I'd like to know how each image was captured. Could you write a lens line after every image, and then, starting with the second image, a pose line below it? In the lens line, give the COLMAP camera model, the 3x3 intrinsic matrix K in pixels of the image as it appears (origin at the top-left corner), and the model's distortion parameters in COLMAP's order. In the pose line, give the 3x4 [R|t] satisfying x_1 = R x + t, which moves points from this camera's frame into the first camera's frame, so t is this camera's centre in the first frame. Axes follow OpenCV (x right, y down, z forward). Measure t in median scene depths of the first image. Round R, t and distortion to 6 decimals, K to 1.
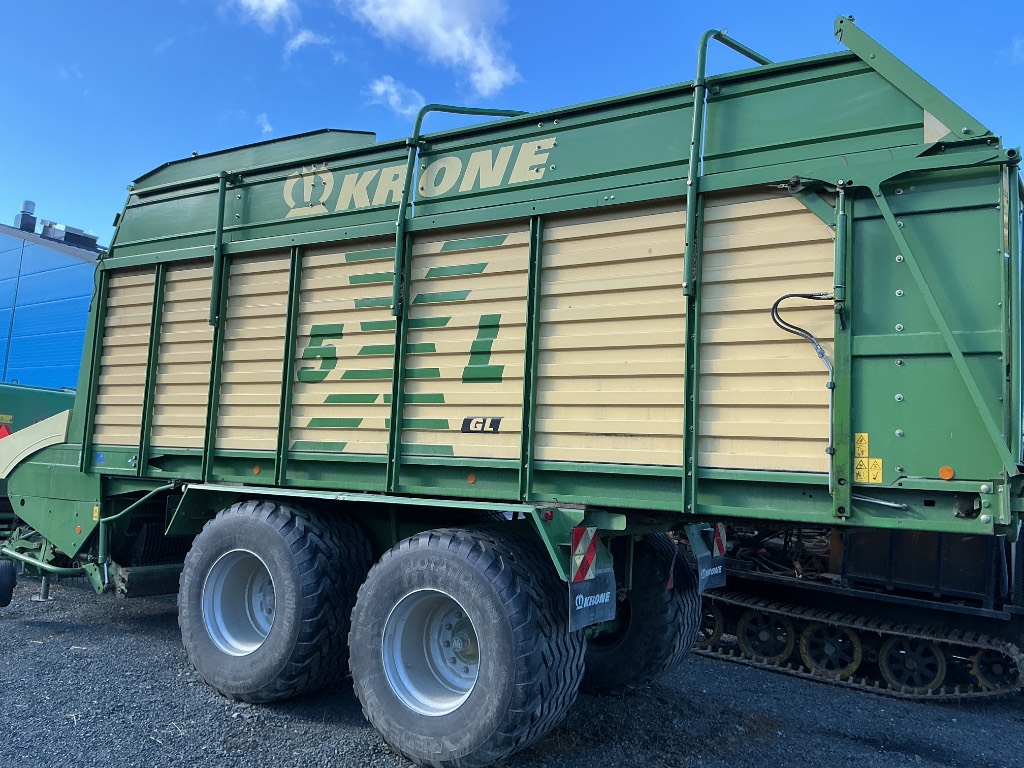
lens RADIAL K [[854.3, 0, 512.0], [0, 854.3, 384.0], [0, 0, 1]] dist [0.113463, -0.223537]
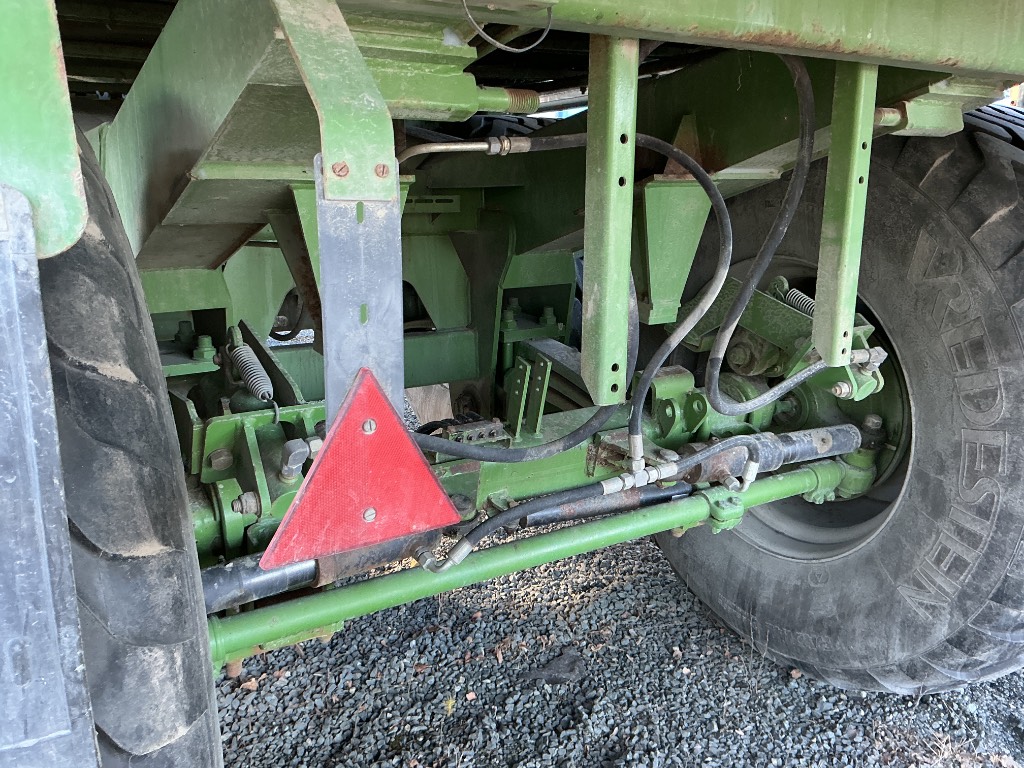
lens RADIAL K [[860.7, 0, 494.1], [0, 860.7, 388.9], [0, 0, 1]] dist [0.102416, -0.219386]
pose [[0.879588, 0.052306, -0.472853, 0.126377], [0.101327, 0.950533, 0.293633, 0.137804], [0.464821, -0.306189, 0.830777, 0.618372]]
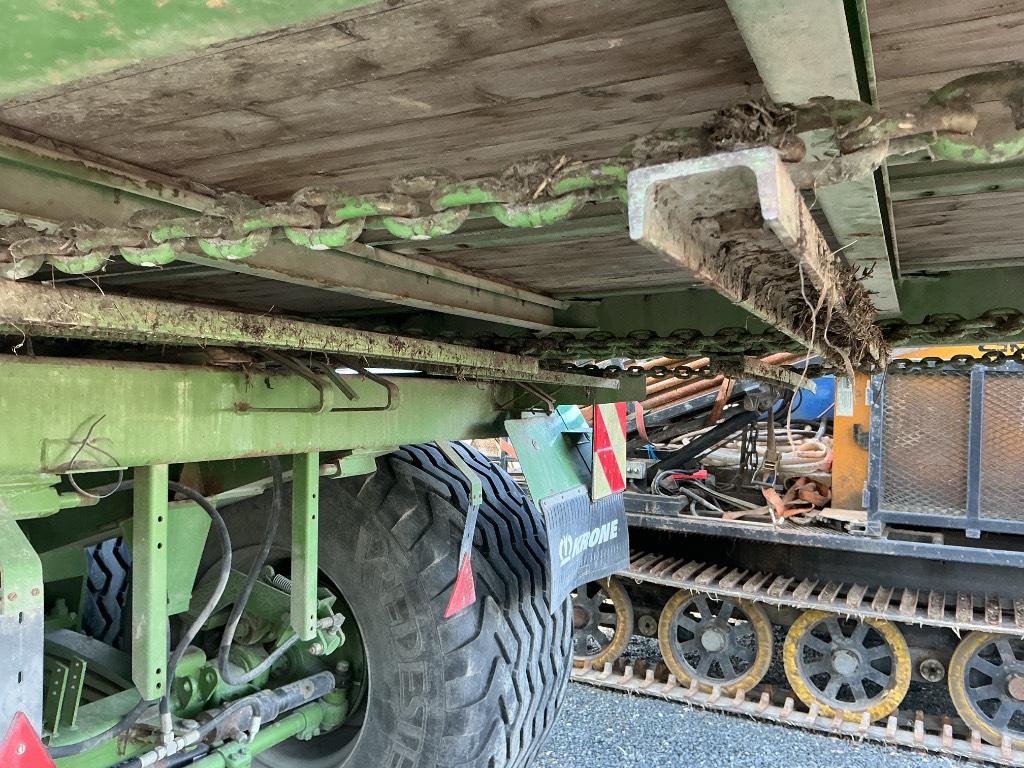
lens RADIAL K [[854.3, 0, 512.0], [0, 854.3, 384.0], [0, 0, 1]] dist [0.113463, -0.223537]
pose [[0.993451, -0.058376, 0.098226, 0.141625], [0.051280, 0.995992, 0.073278, 0.104335], [-0.102110, -0.067761, 0.992463, 0.548544]]
